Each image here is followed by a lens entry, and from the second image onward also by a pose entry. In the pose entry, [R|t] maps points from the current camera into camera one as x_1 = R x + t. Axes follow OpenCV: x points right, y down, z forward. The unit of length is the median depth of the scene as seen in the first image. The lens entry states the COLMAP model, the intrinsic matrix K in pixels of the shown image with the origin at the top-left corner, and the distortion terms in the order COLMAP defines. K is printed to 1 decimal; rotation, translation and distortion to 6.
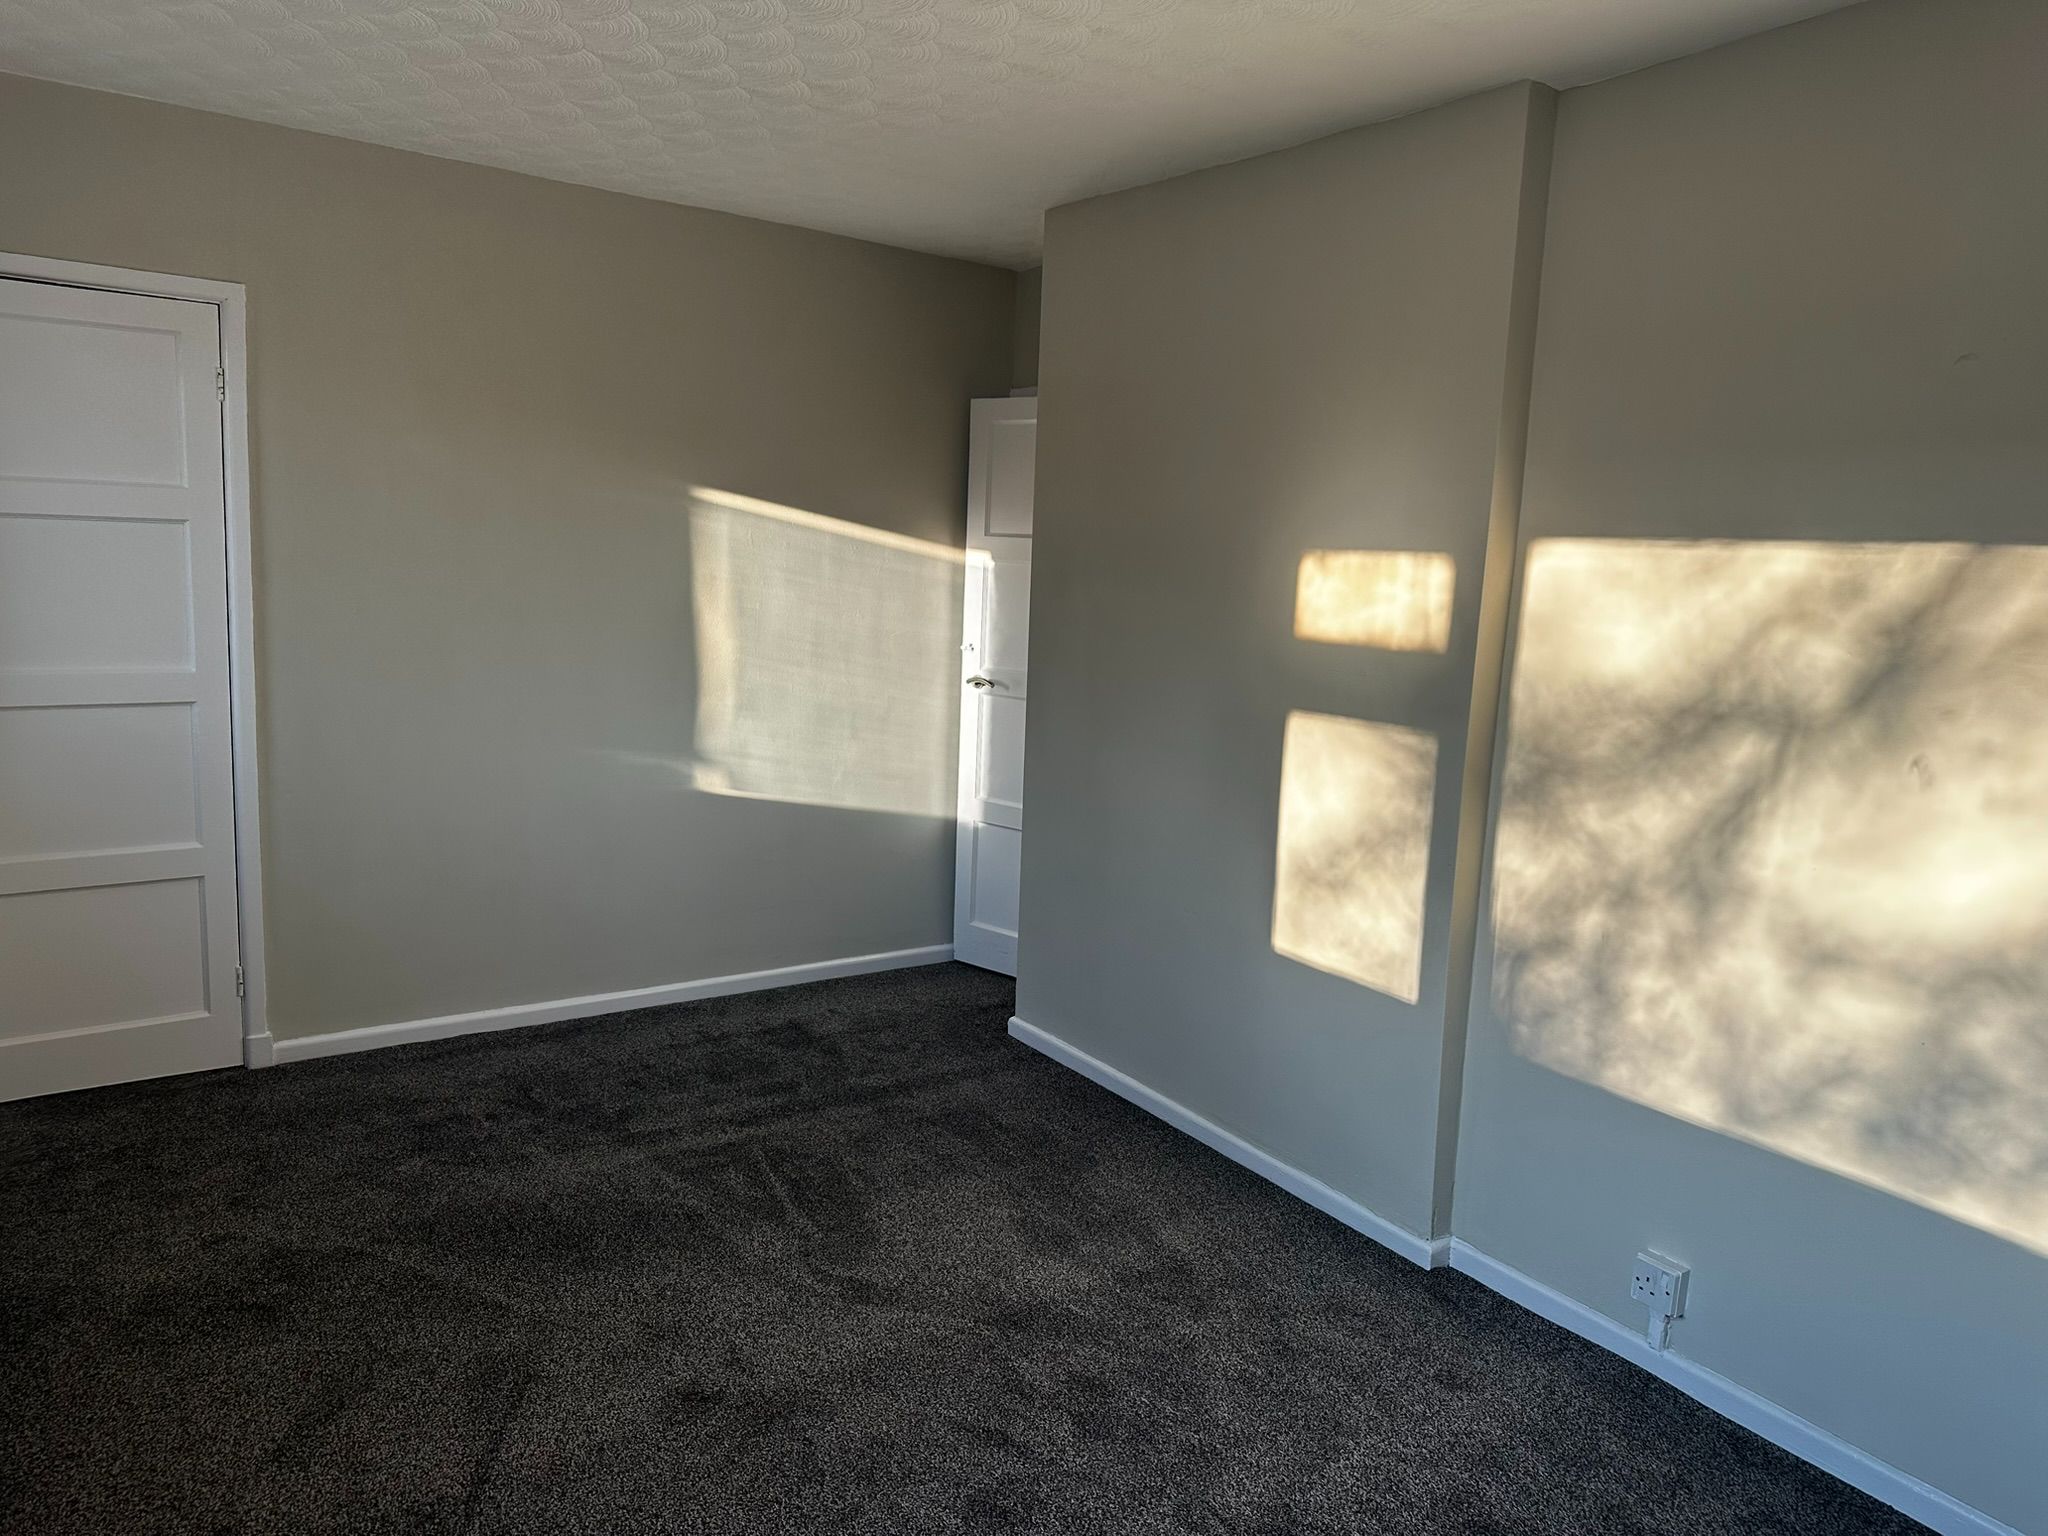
lens RADIAL K [[1456.7, 0, 1024.0], [0, 1456.7, 768.0], [0, 0, 1]] dist [0.108331, -0.065237]
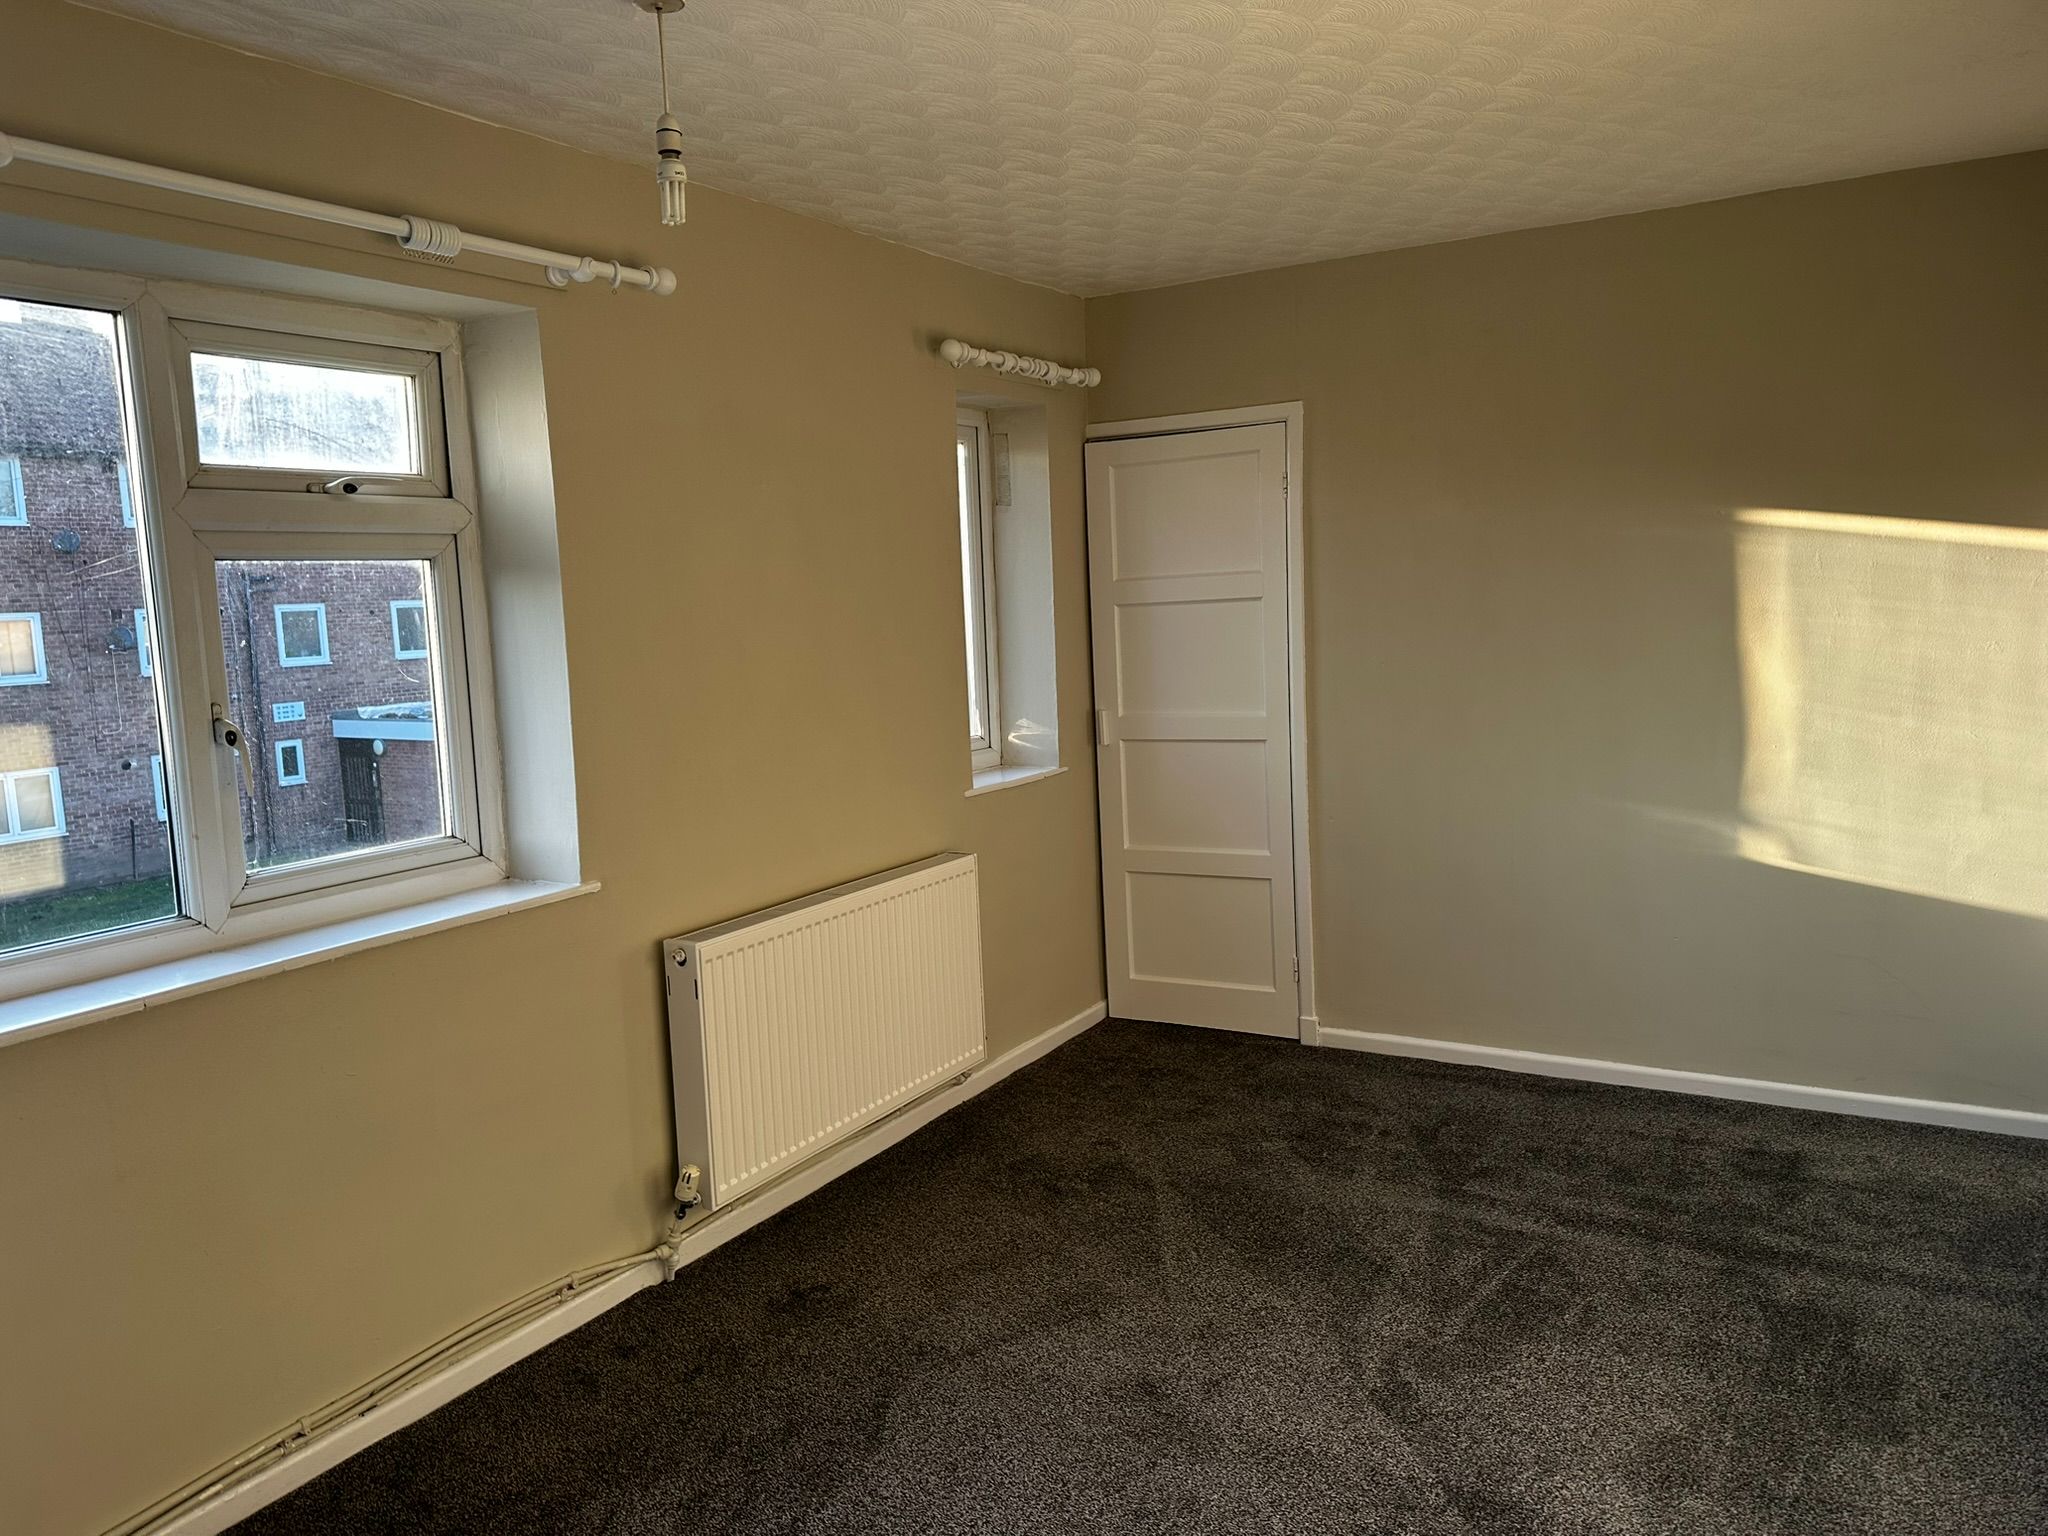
lens RADIAL K [[1456.7, 0, 1024.0], [0, 1456.7, 768.0], [0, 0, 1]] dist [0.108331, -0.065237]
pose [[0.427896, 0.046527, -0.902630, 0.444967], [-0.072523, 0.997221, 0.017023, -0.024925], [0.900914, 0.058177, 0.430081, 0.274212]]
